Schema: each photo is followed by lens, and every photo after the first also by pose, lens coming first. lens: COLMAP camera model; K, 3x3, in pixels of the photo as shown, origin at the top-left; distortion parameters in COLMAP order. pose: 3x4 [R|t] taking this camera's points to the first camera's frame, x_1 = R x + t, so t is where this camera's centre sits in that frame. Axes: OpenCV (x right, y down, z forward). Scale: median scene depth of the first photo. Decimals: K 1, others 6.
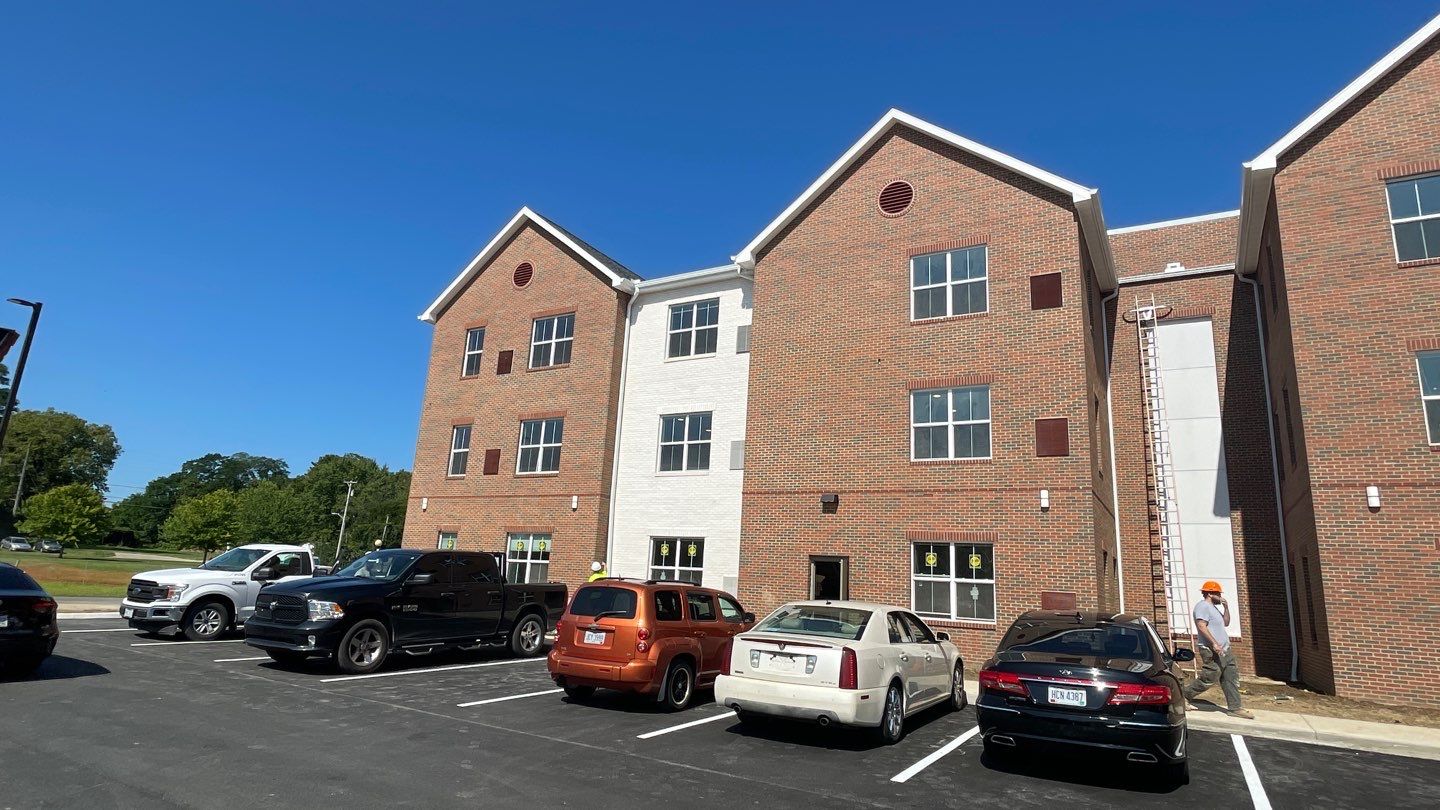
lens RADIAL K [[789.9, 0, 718.0], [0, 789.9, 397.0], [0, 0, 1]] dist [-0.011456, 0.004743]
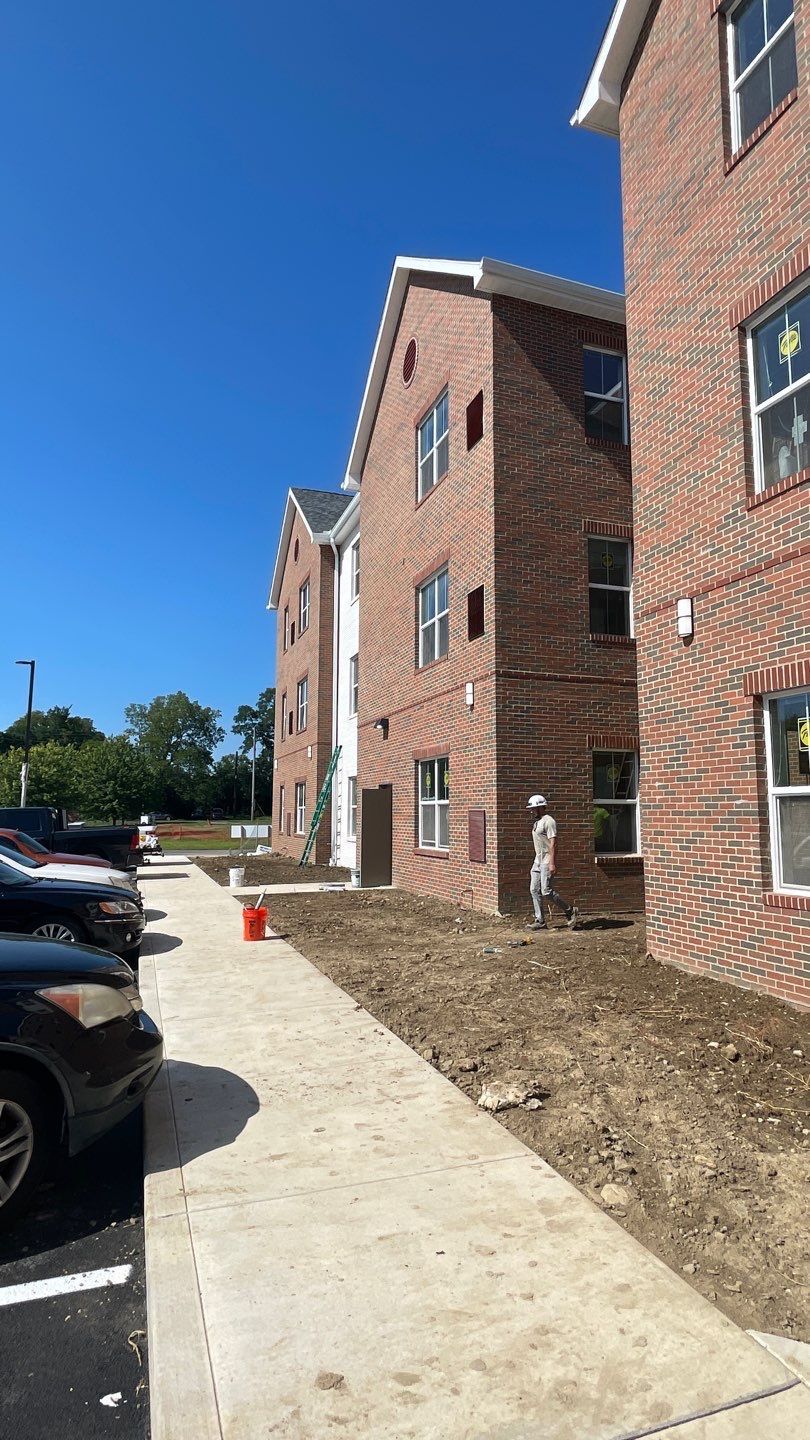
lens RADIAL K [[789.9, 0, 401.6], [0, 789.9, 720.2], [0, 0, 1]] dist [-0.011456, 0.004743]
pose [[0.754280, -0.130564, -0.643440, 0.754231], [0.192224, 0.980999, 0.026276, 0.105713], [0.627784, -0.143504, 0.765045, 0.309339]]
